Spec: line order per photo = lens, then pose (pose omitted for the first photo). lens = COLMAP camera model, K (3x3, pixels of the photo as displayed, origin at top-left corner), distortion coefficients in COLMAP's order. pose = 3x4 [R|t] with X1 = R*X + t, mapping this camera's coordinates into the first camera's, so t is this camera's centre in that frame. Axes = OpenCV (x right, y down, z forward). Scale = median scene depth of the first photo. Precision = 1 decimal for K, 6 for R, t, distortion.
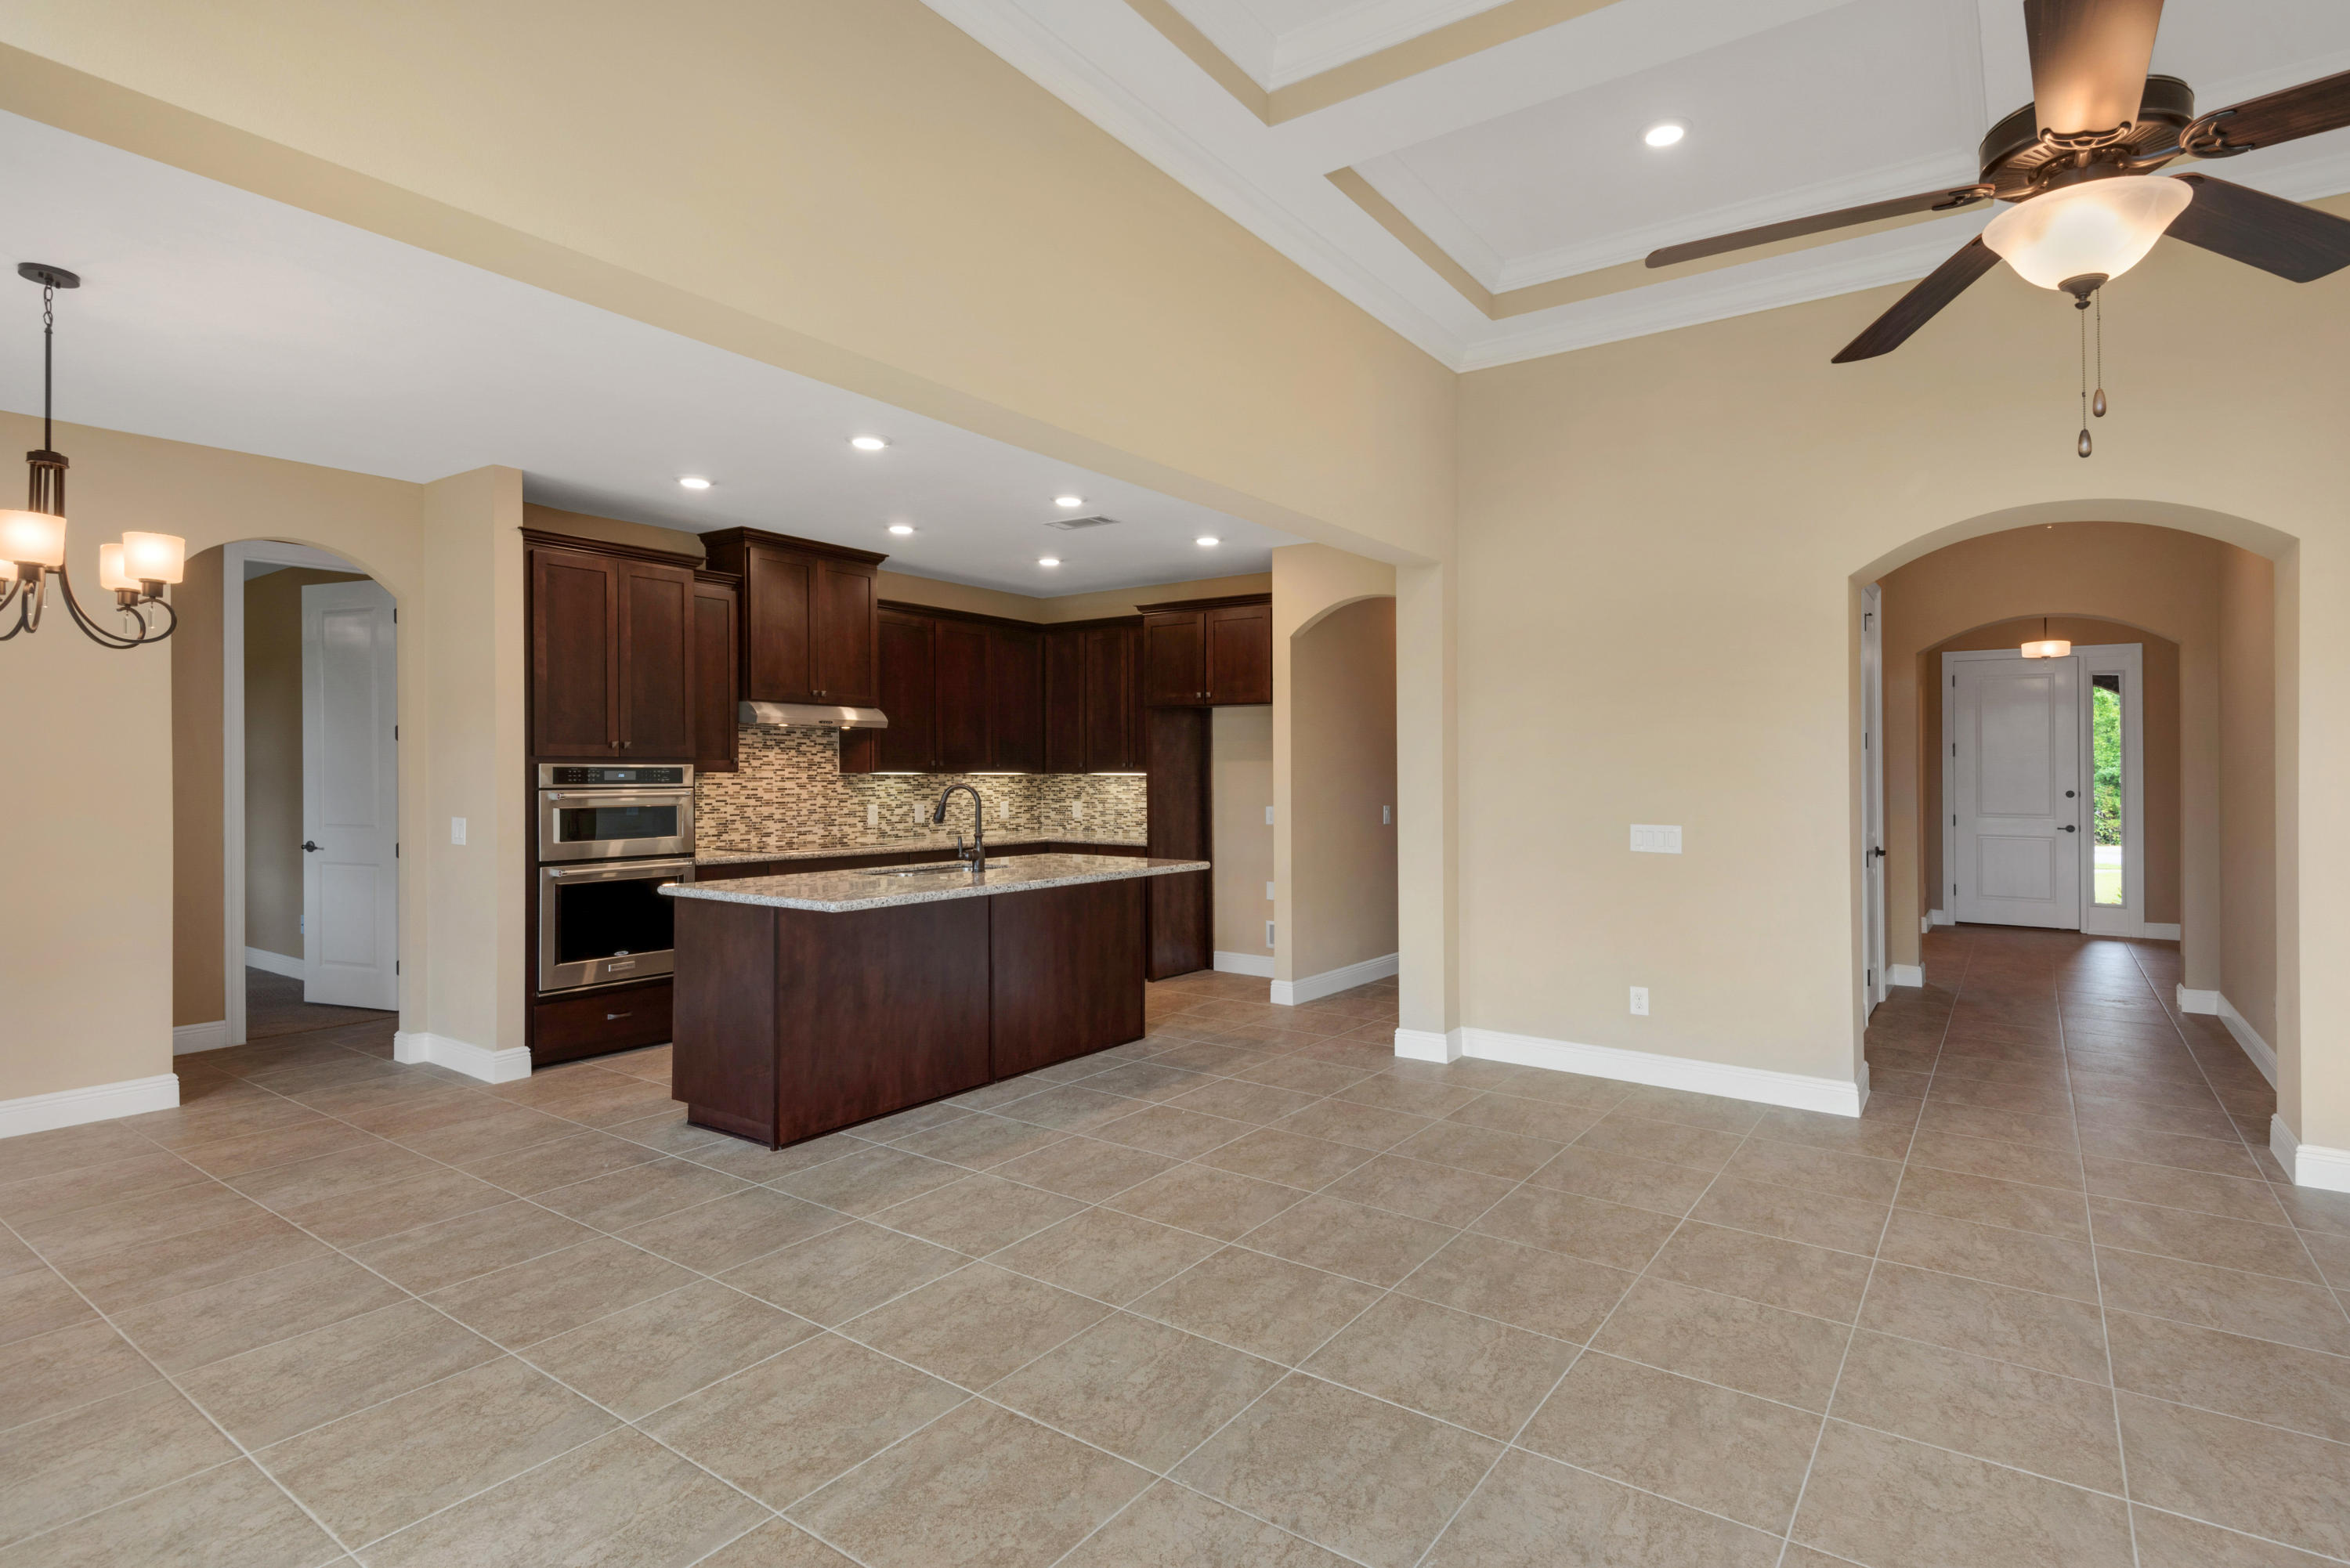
lens RADIAL K [[1189.4, 0, 1183.7], [0, 1189.4, 770.0], [0, 0, 1]] dist [-0.043900, 0.000097]
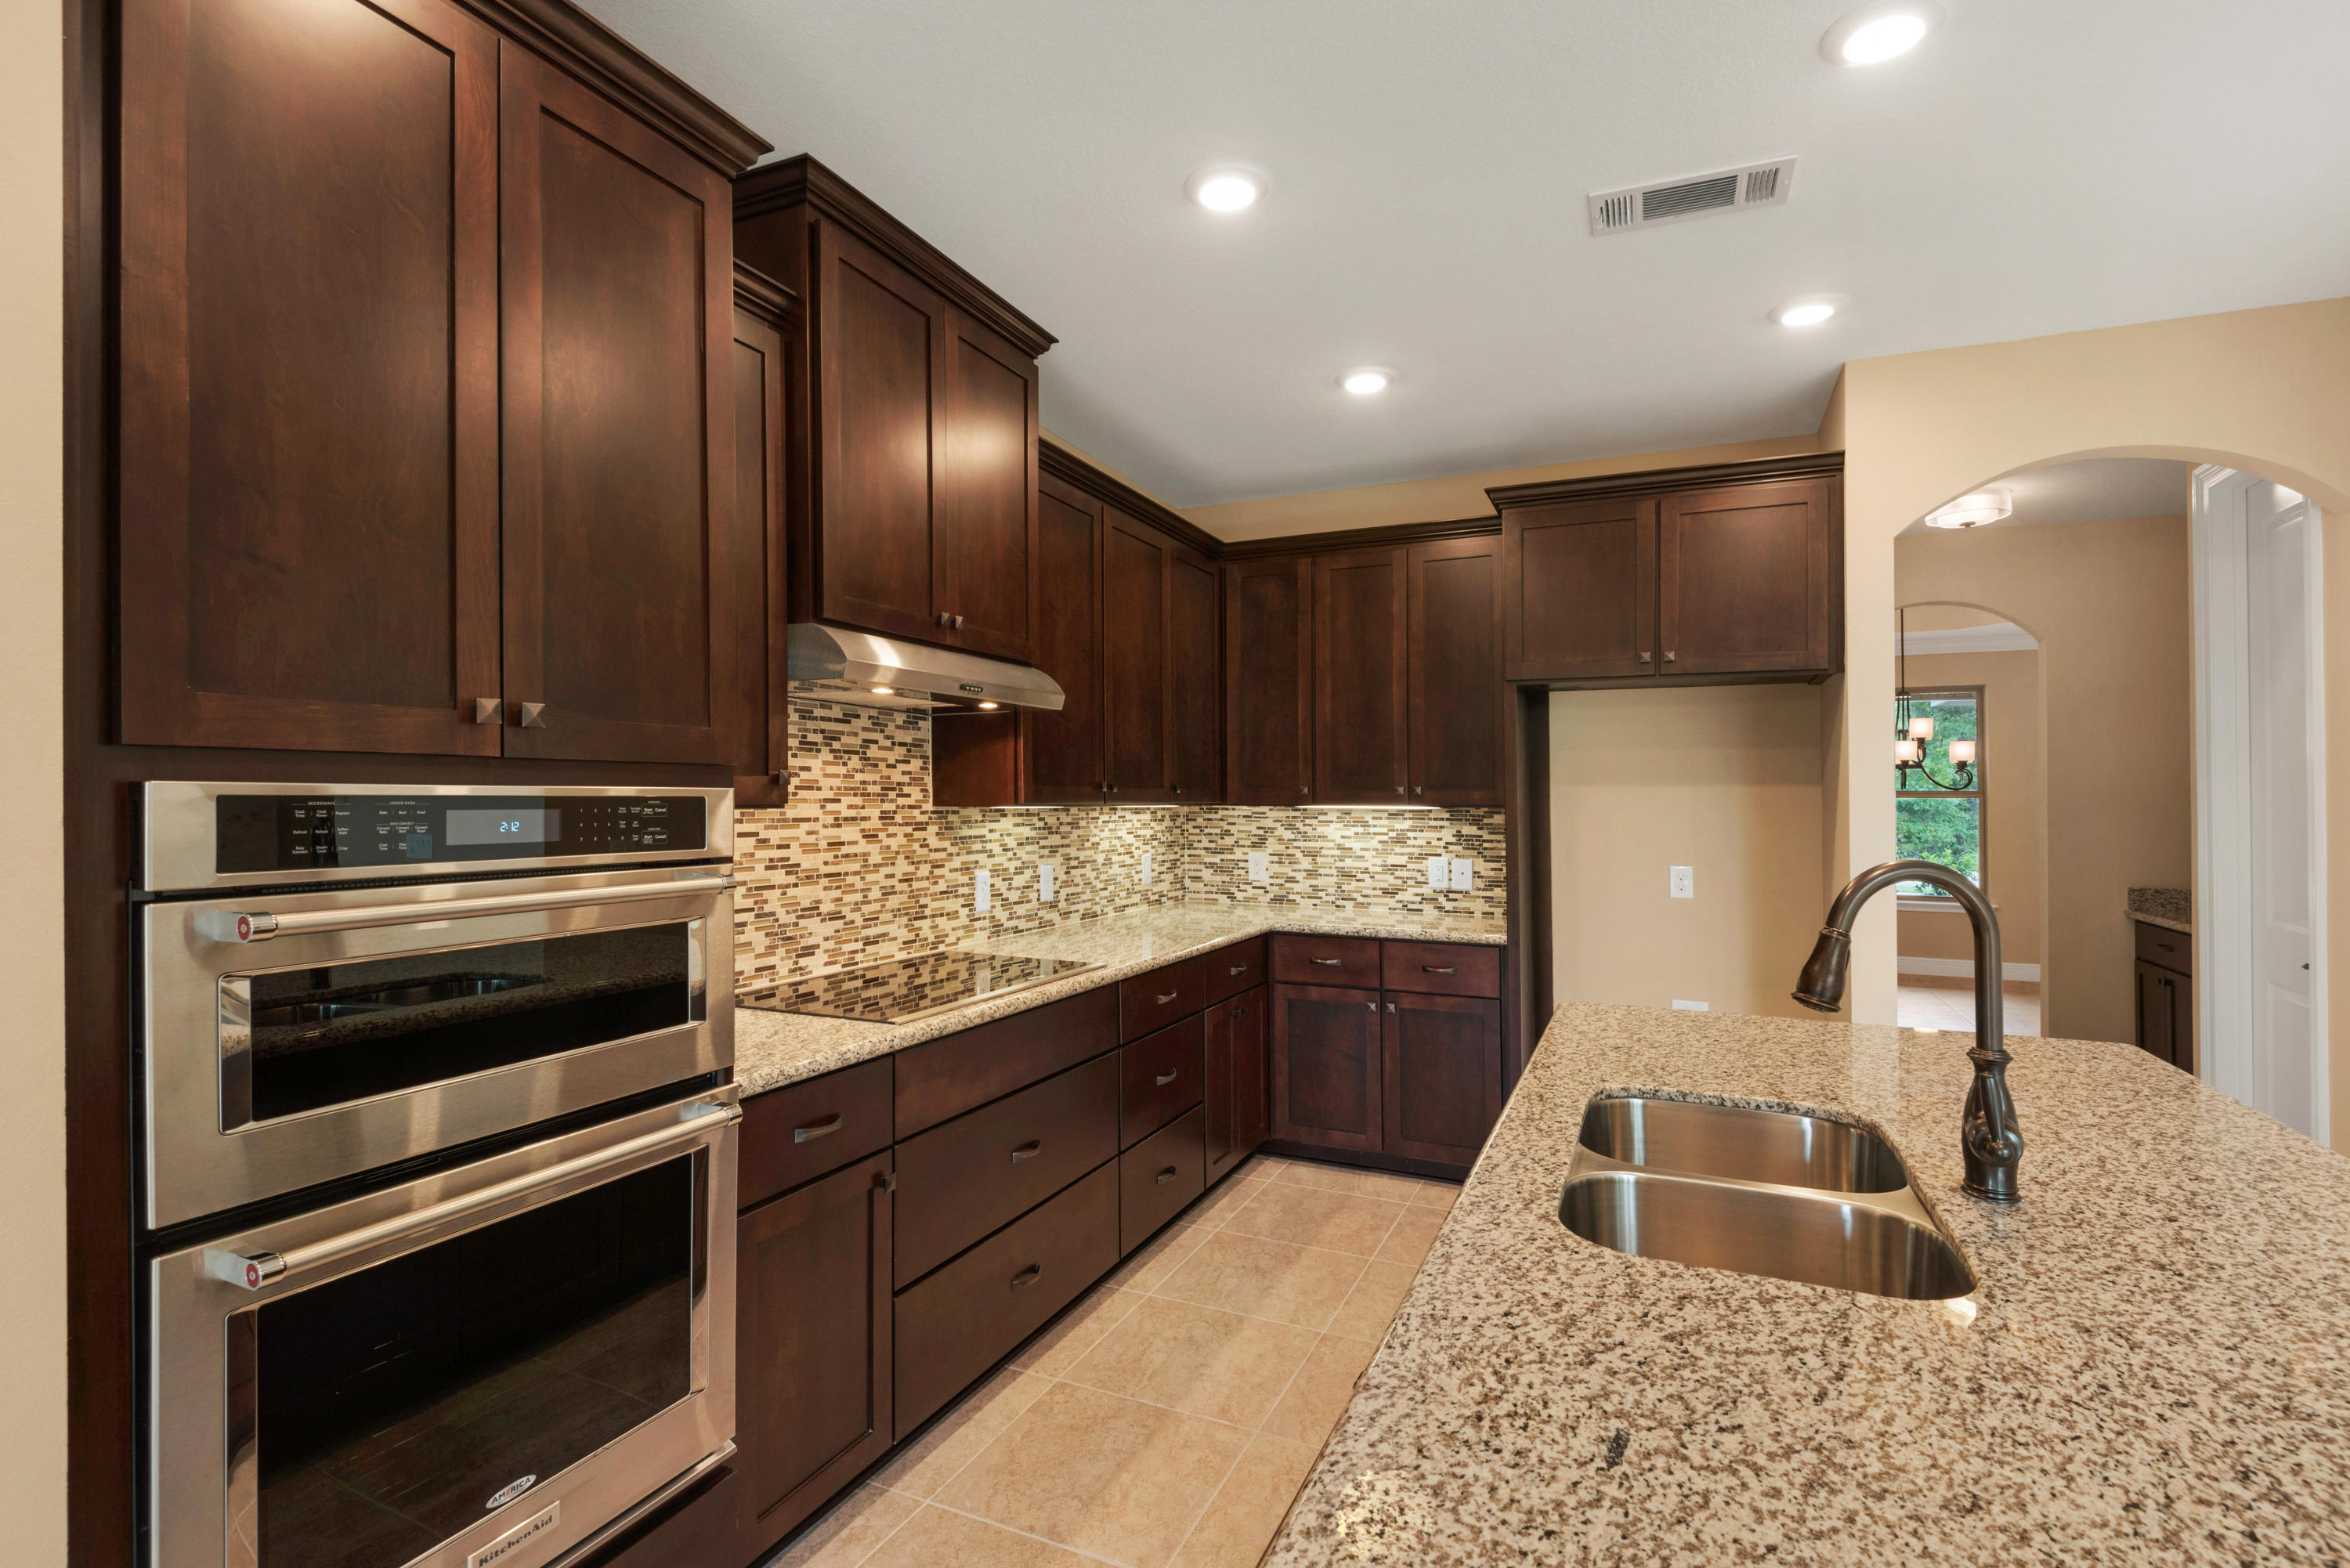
lens RADIAL K [[1148.3, 0, 1157.9], [0, 1148.3, 786.8], [0, 0, 1]] dist [0.000915, -0.001826]
pose [[0.984604, 0.004086, 0.174754, -0.288158], [-0.002853, 0.999969, -0.007305, -0.002205], [-0.174778, 0.006694, 0.984585, 0.544526]]
